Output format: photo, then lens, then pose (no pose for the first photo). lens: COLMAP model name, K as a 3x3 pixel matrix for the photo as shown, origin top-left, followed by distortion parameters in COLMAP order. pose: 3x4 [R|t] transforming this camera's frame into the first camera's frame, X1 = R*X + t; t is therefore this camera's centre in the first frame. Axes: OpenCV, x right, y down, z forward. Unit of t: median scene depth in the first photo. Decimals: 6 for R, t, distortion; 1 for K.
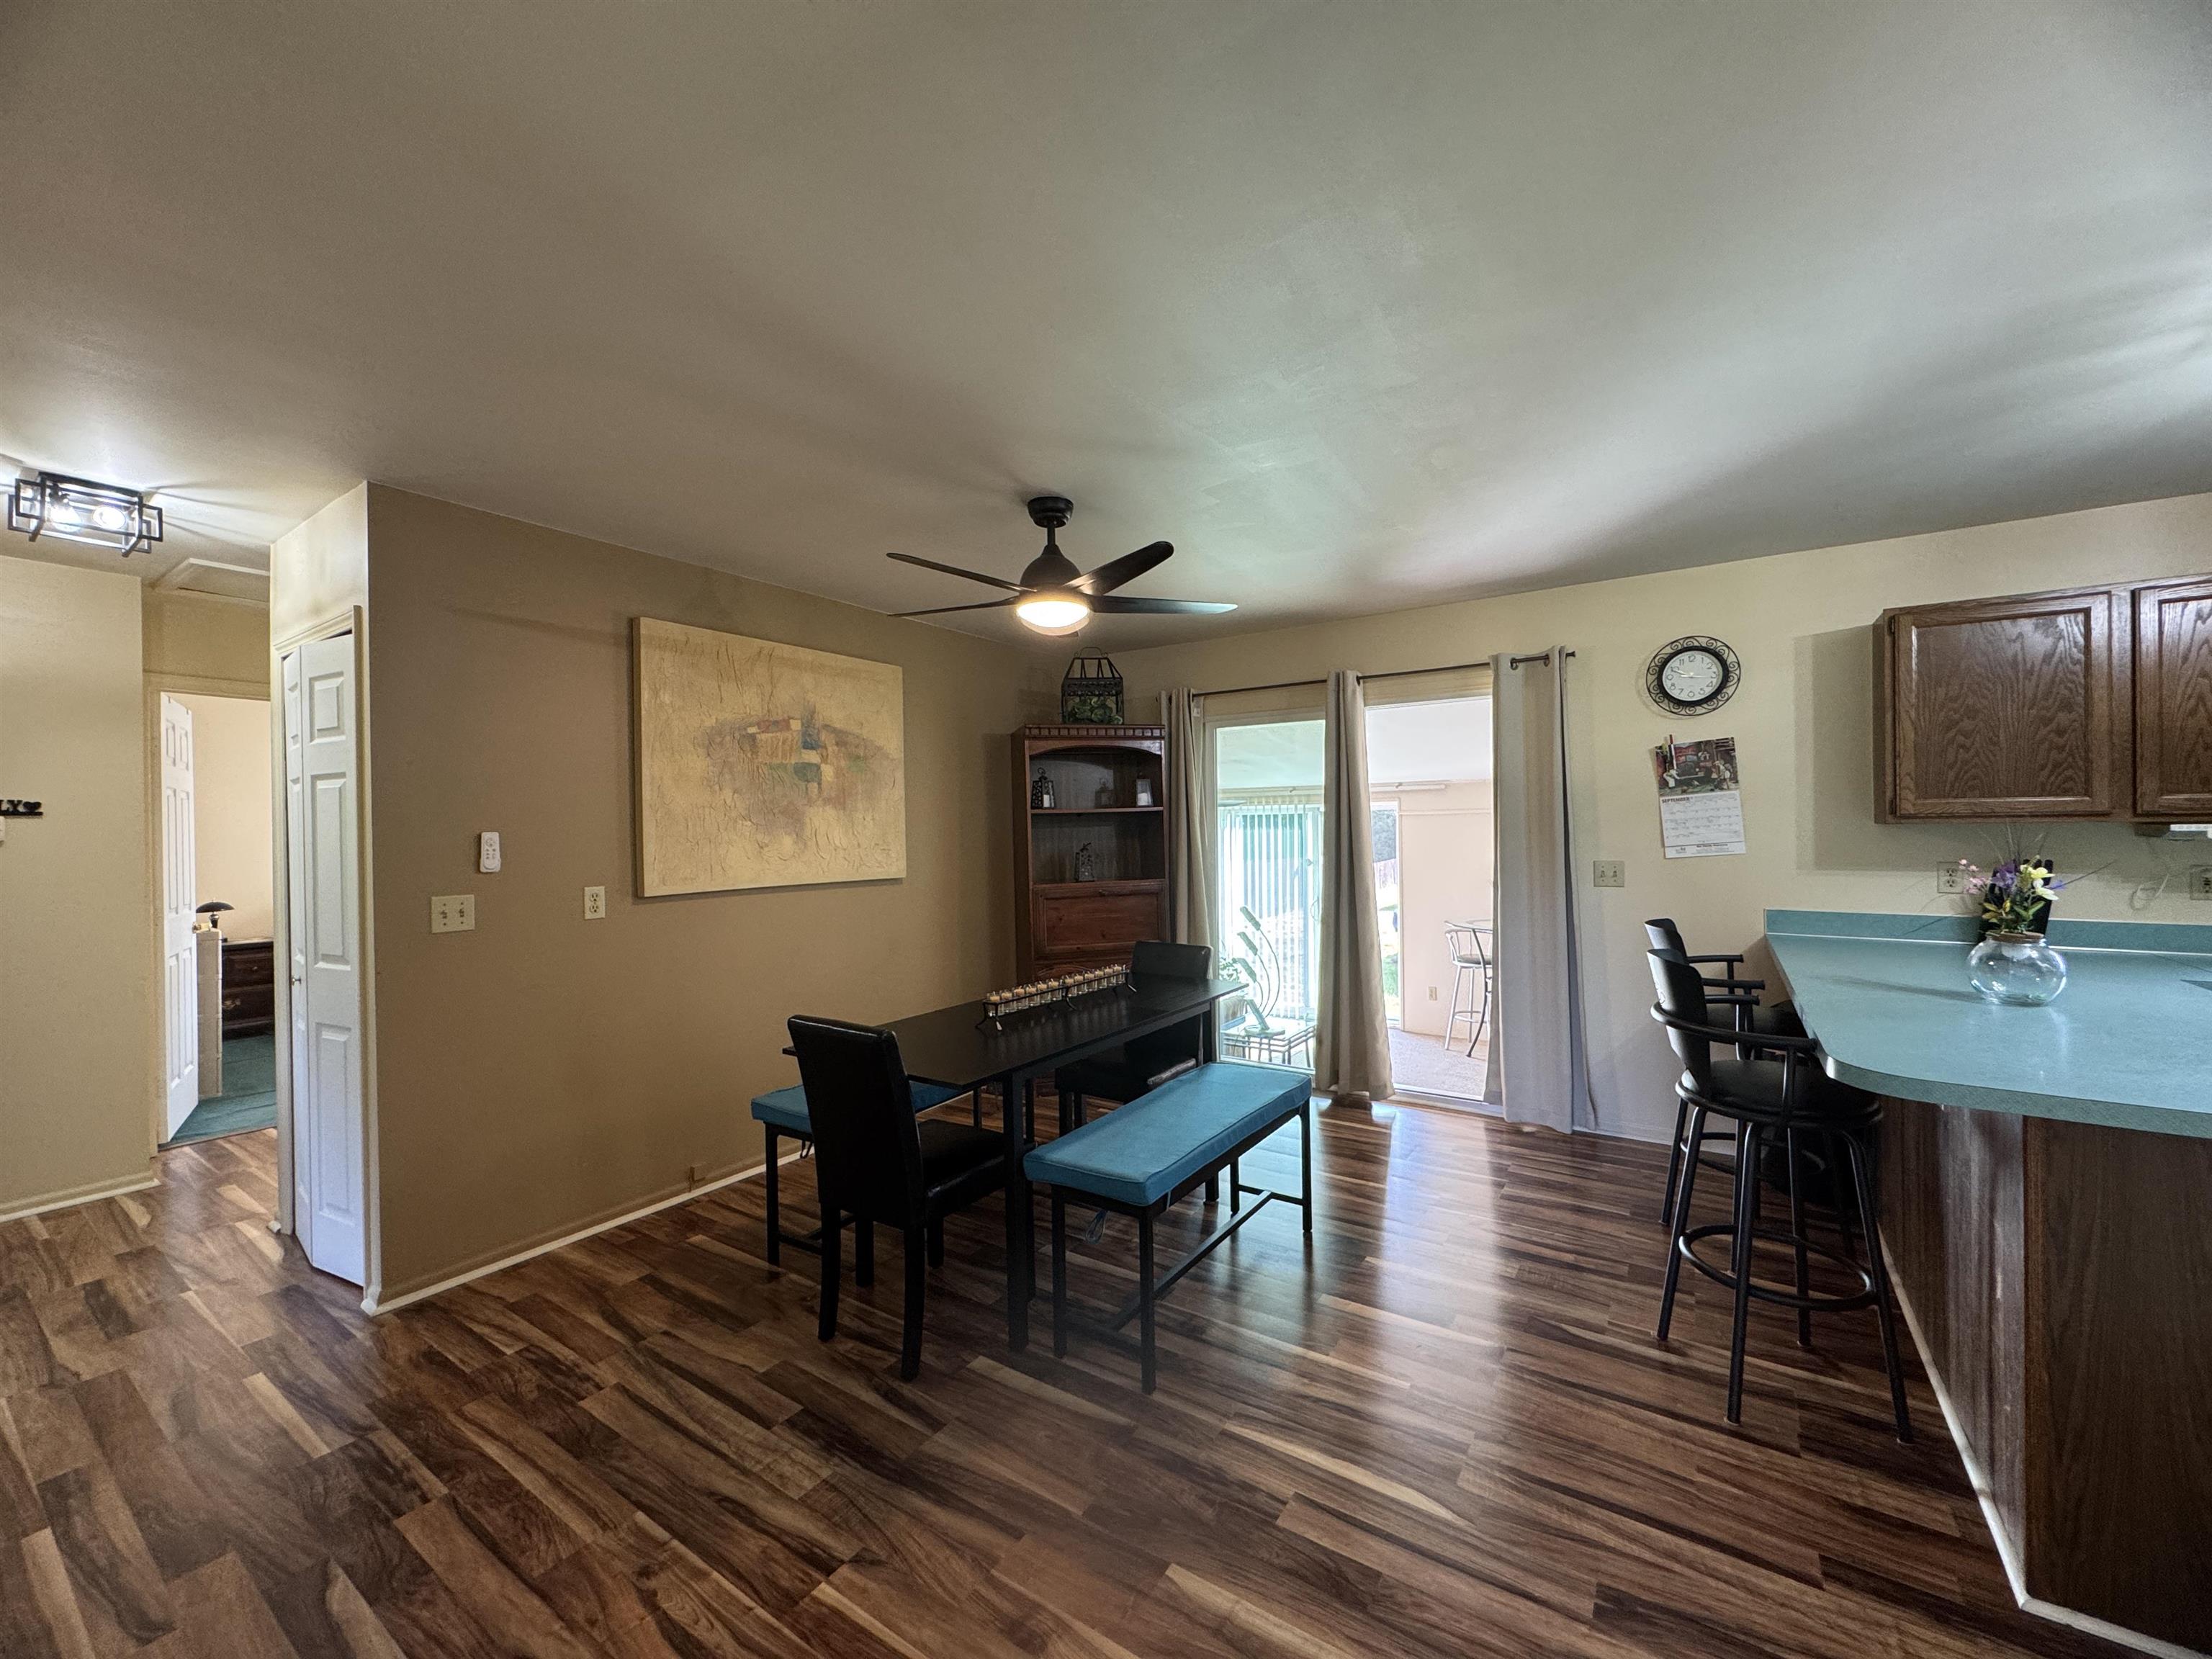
lens RADIAL K [[888.0, 0, 1106.0], [0, 888.0, 829.5], [0, 0, 1]] dist [-0.007319, 0.000282]
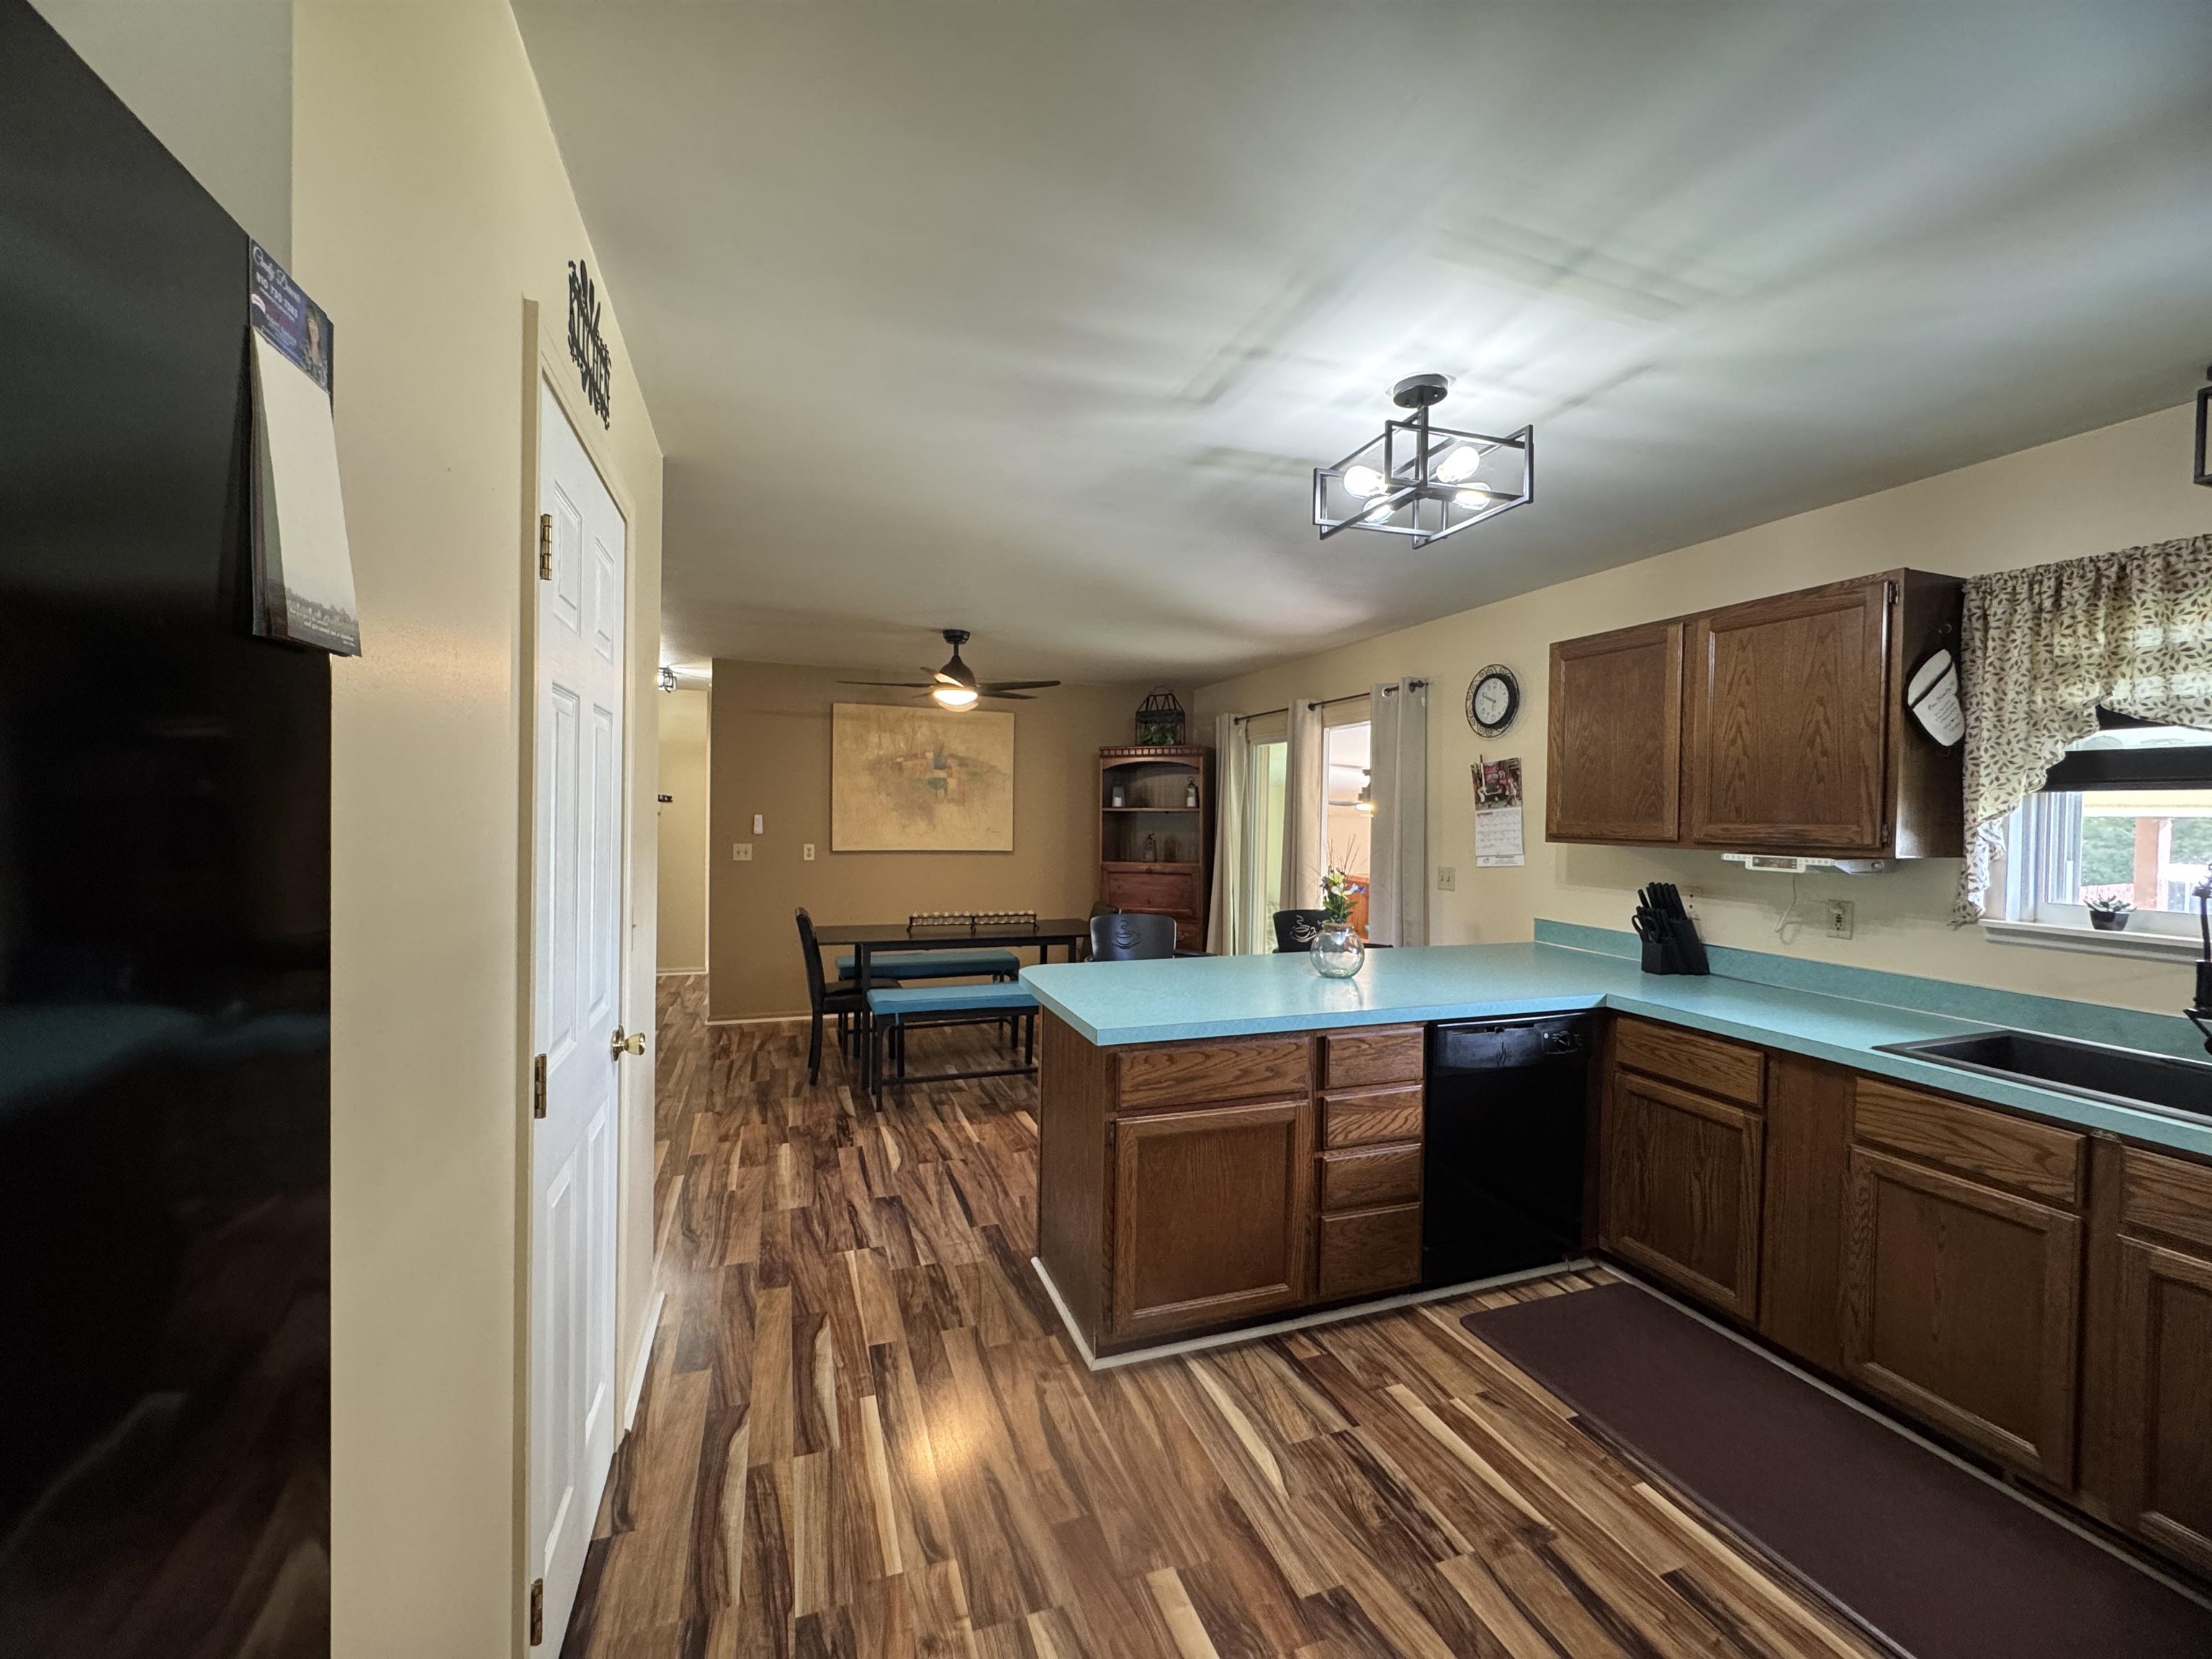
lens RADIAL K [[888.0, 0, 1106.0], [0, 888.0, 829.5], [0, 0, 1]] dist [-0.007319, 0.000282]
pose [[0.809838, 0.037161, -0.585476, 0.996931], [-0.027753, 0.999301, 0.025039, -0.031447], [0.585997, -0.004029, 0.810303, -0.184876]]
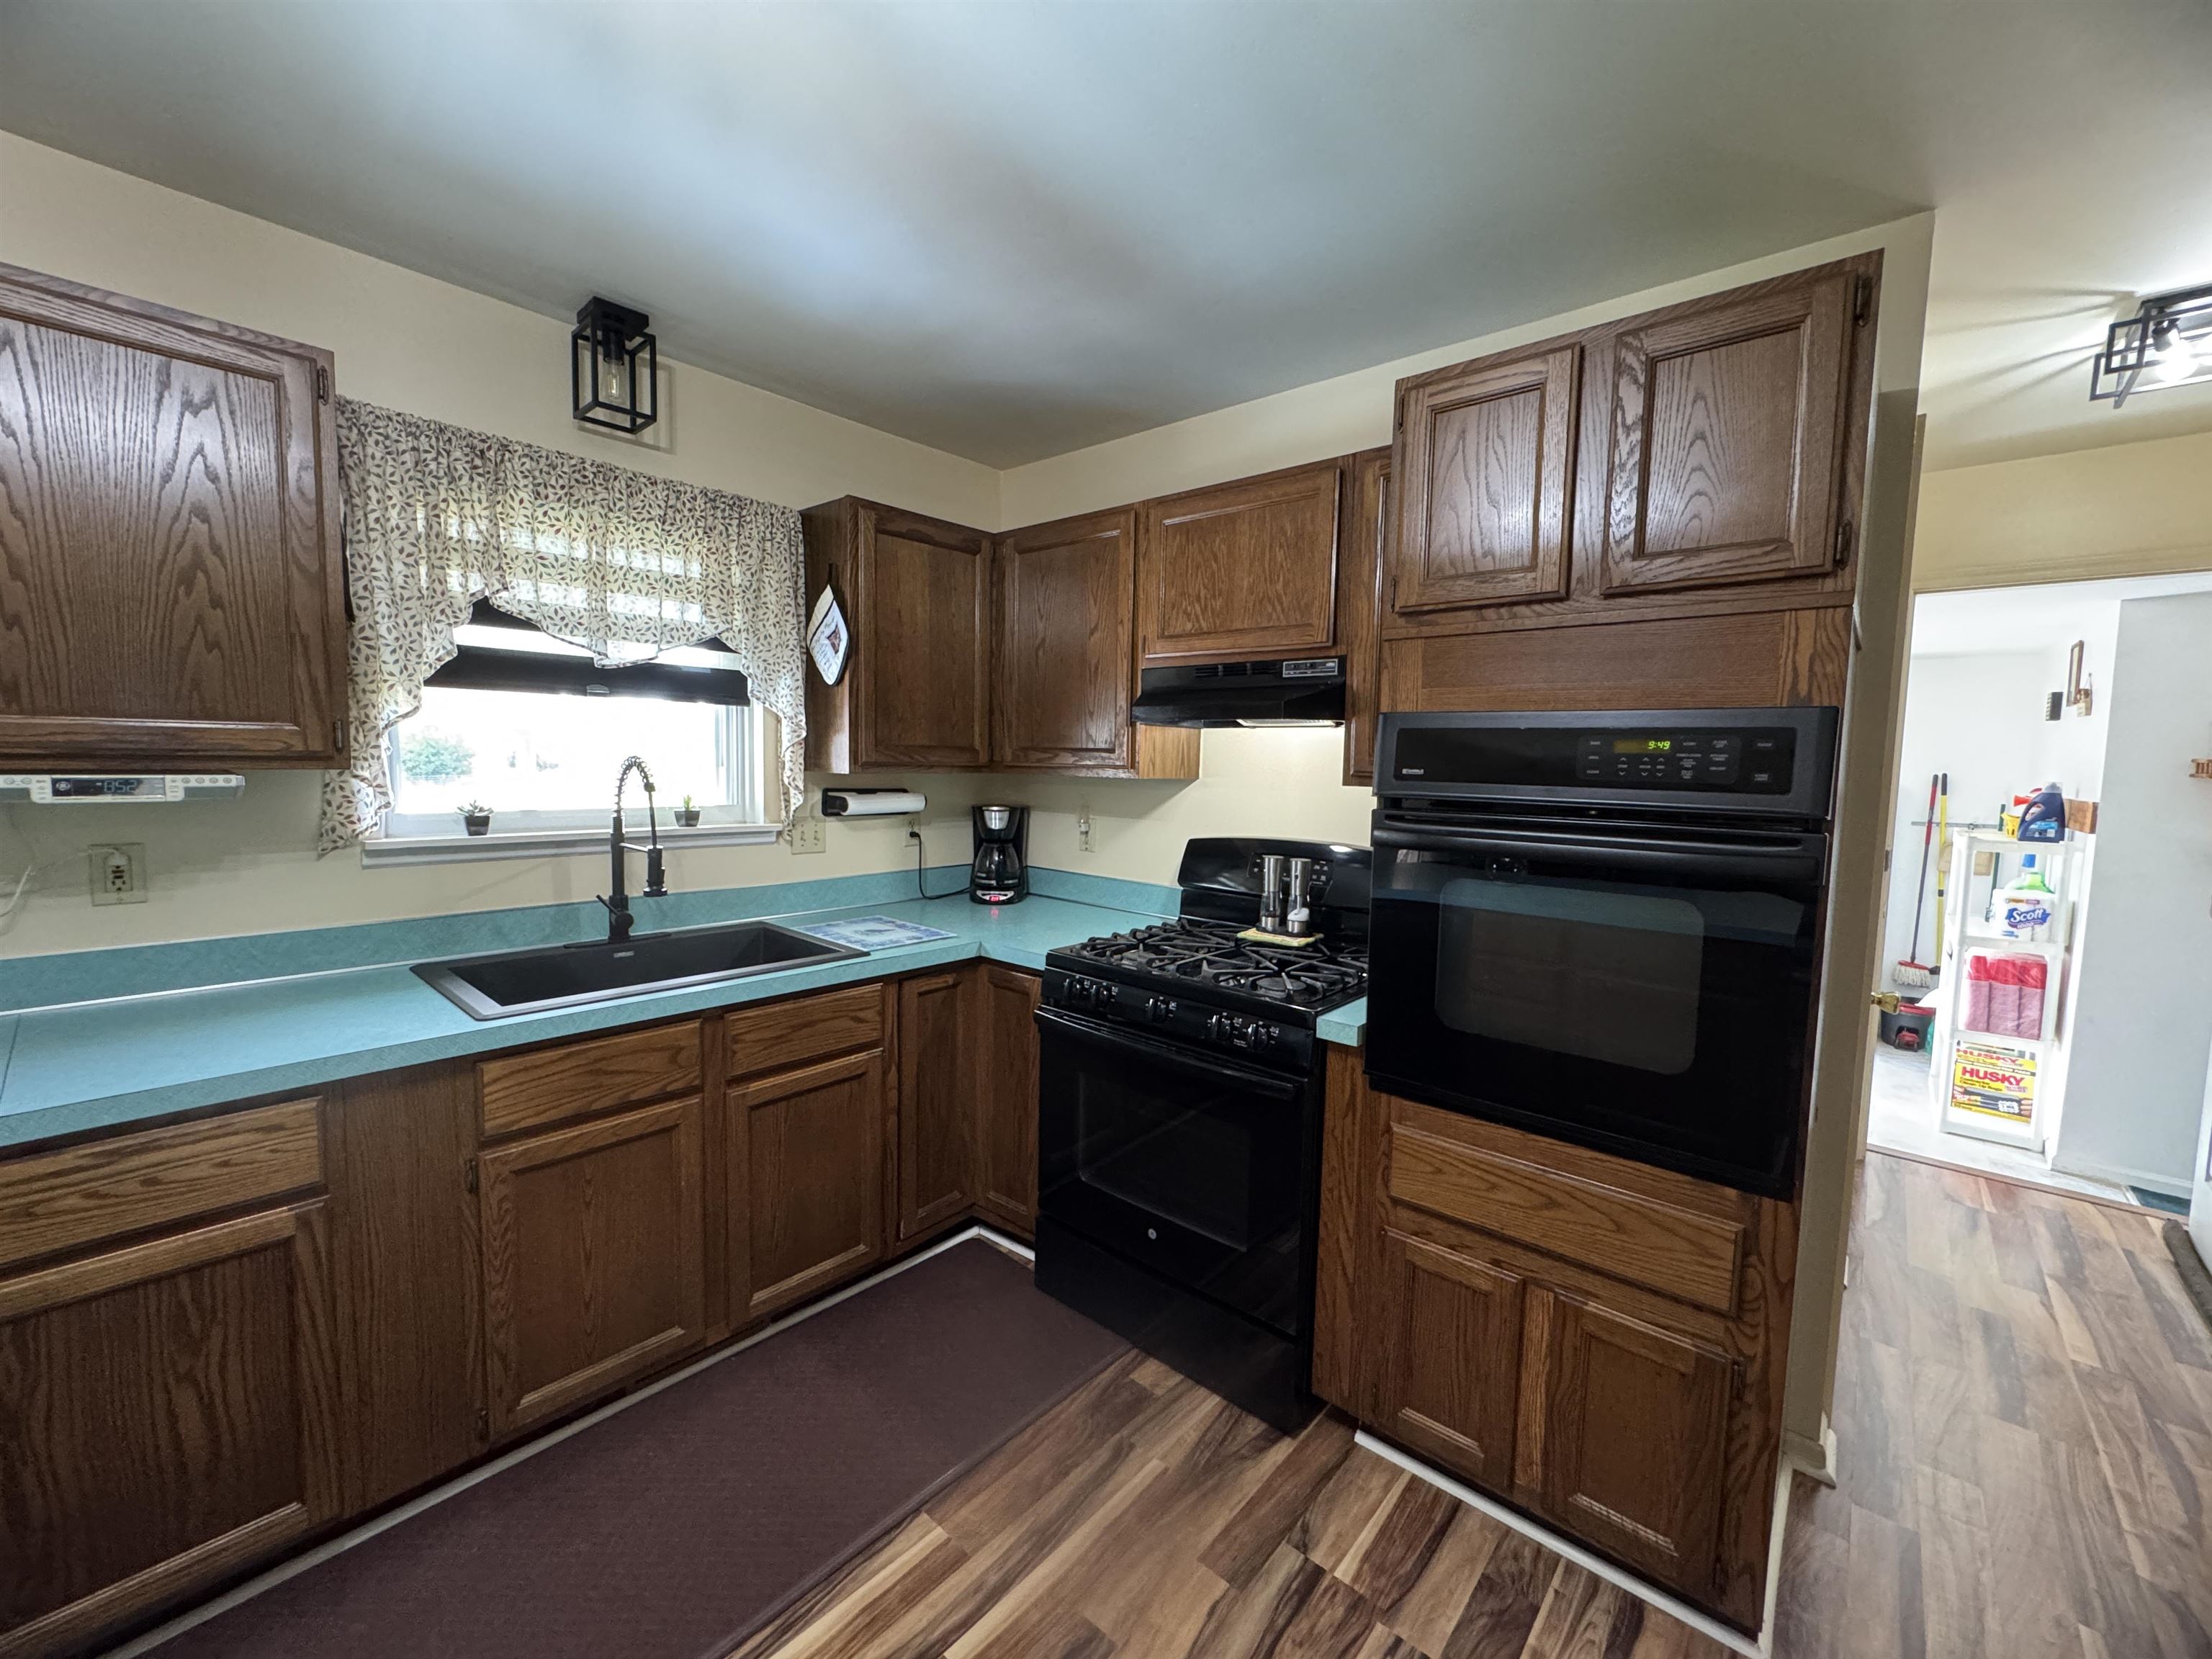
lens RADIAL K [[888.0, 0, 1106.0], [0, 888.0, 829.5], [0, 0, 1]] dist [-0.007319, 0.000282]
pose [[0.116200, -0.066160, 0.991020, 0.650181], [-0.022117, 0.997359, 0.069177, -0.019190], [-0.992980, -0.029957, 0.114430, 0.252534]]
